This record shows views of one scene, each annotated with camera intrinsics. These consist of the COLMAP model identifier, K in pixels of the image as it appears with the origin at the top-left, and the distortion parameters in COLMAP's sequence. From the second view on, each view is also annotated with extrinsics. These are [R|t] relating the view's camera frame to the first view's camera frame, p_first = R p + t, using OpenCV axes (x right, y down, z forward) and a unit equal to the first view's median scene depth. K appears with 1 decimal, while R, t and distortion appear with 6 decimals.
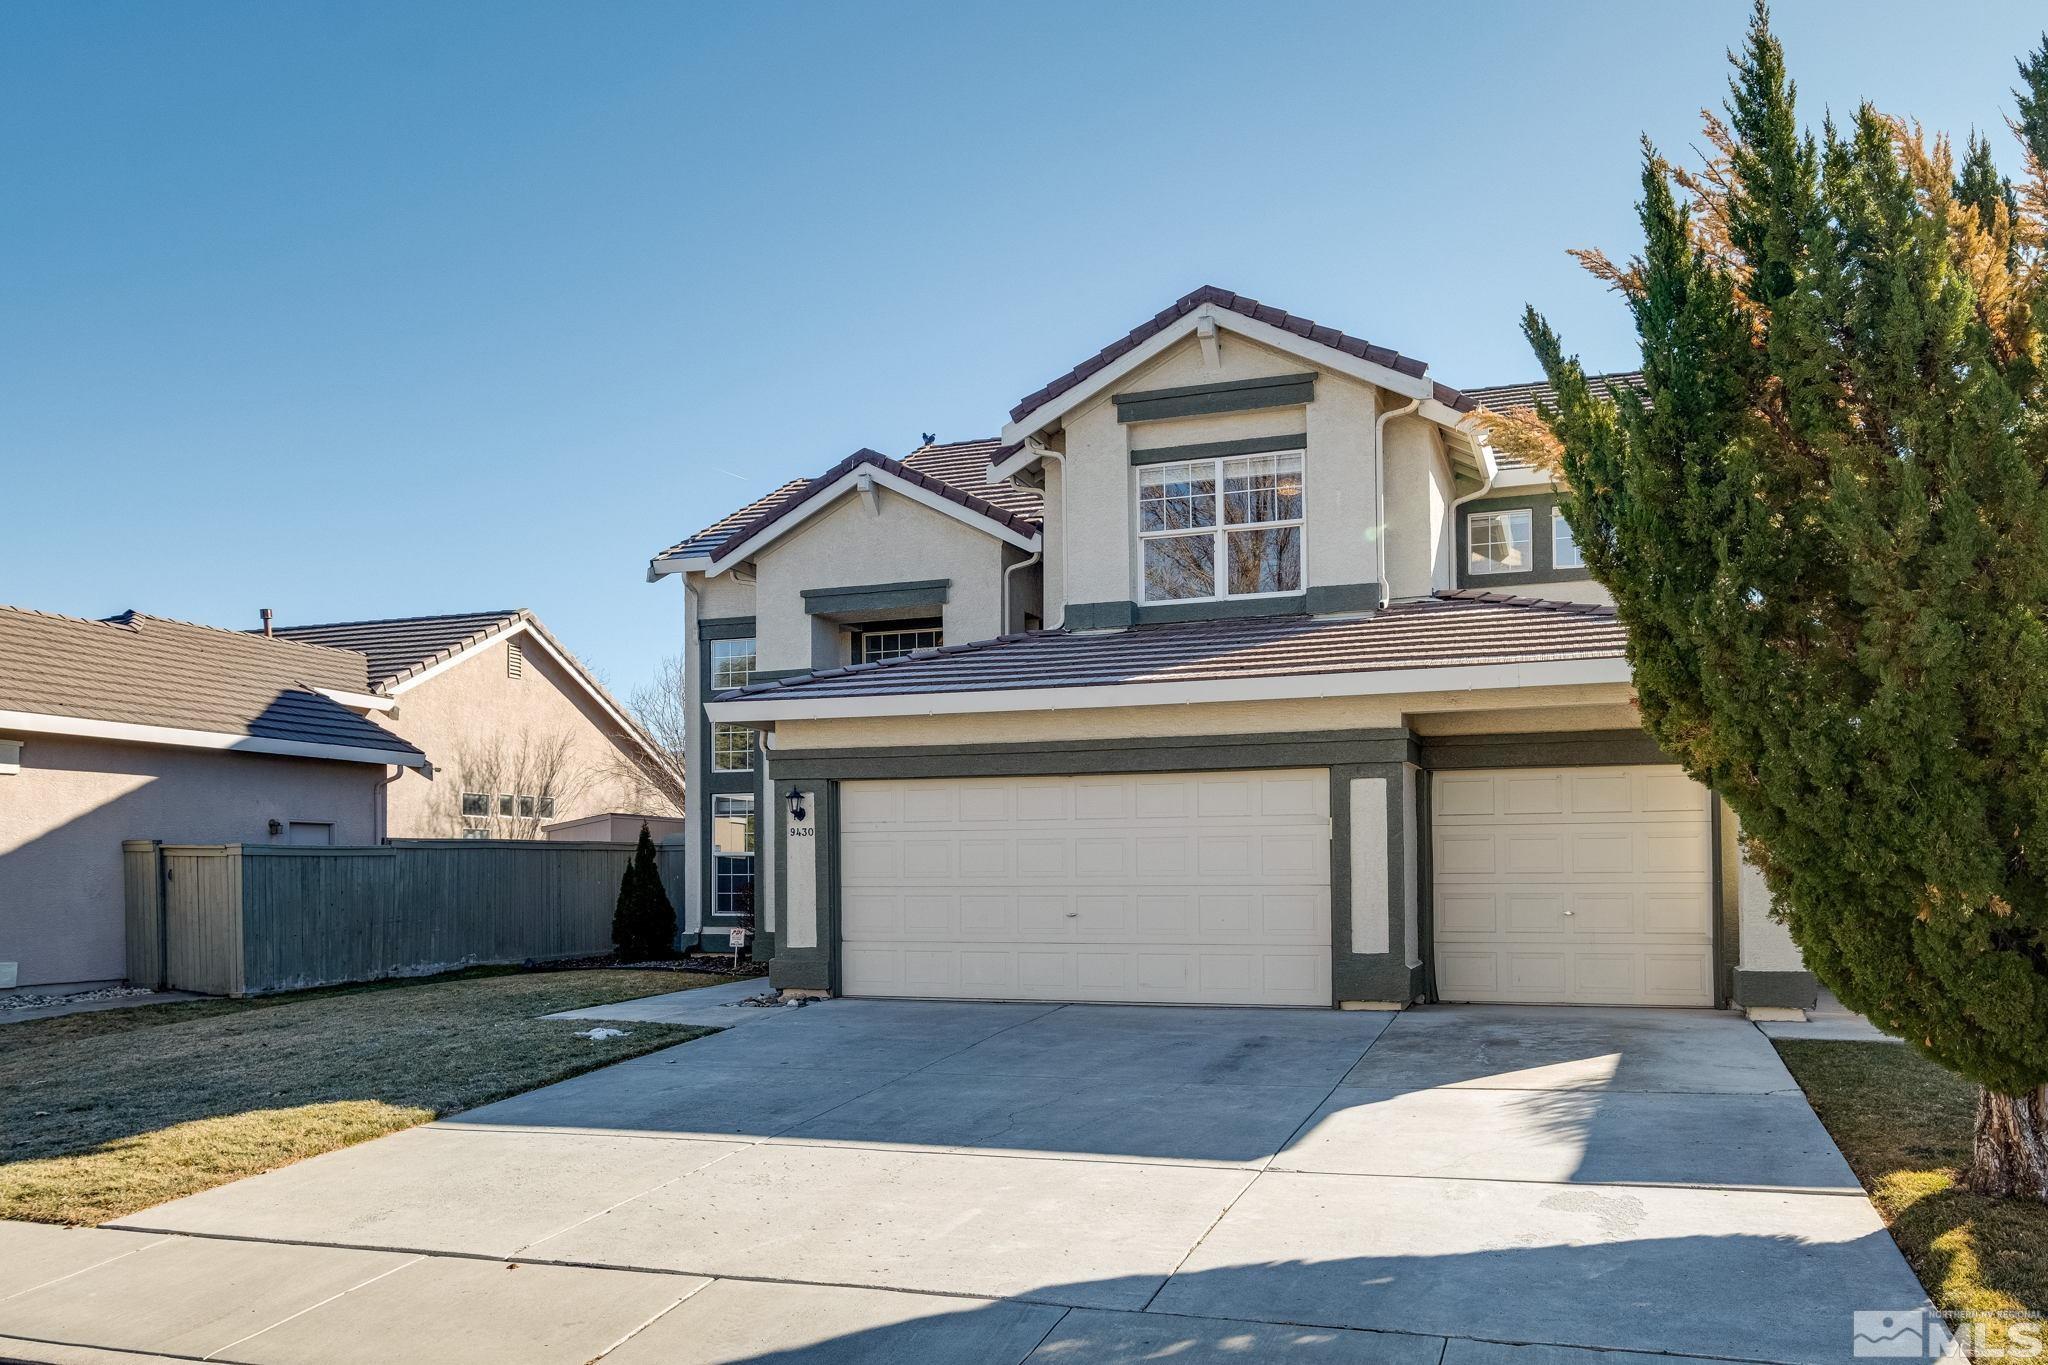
lens RADIAL K [[1572.9, 0, 1026.6], [0, 1572.9, 751.4], [0, 0, 1]] dist [0.003558, 0.000743]
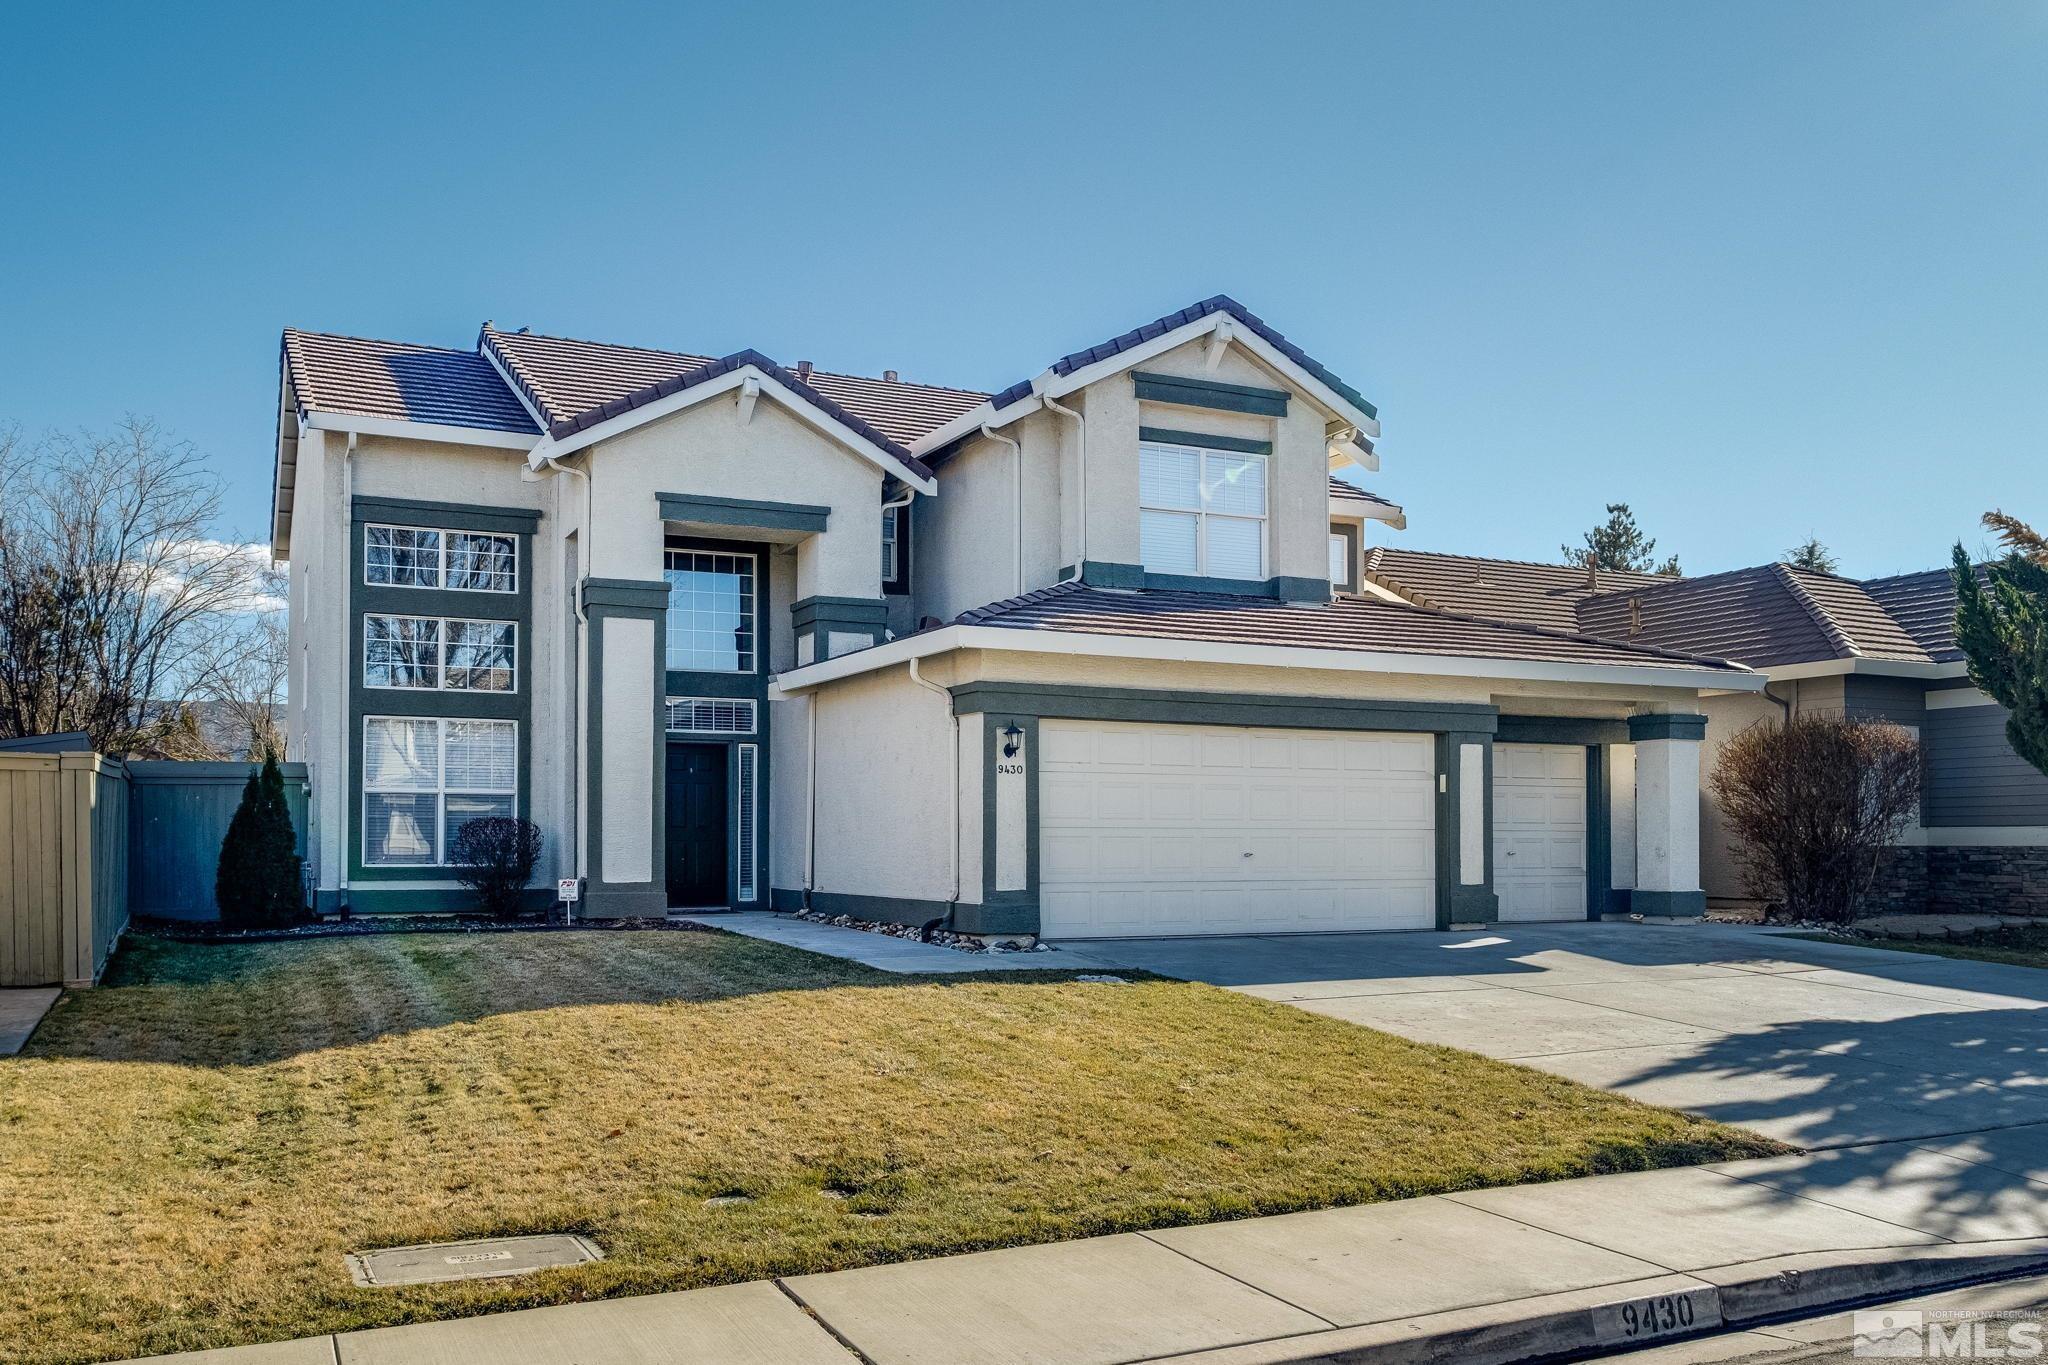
lens RADIAL K [[1575.2, 0, 1020.4], [0, 1575.2, 709.4], [0, 0, 1]] dist [-0.001839, -0.000352]
pose [[0.728073, 0.063976, 0.682507, -0.743951], [-0.061339, 0.997722, -0.028088, 0.038663], [-0.682749, -0.021414, 0.730339, 0.277510]]
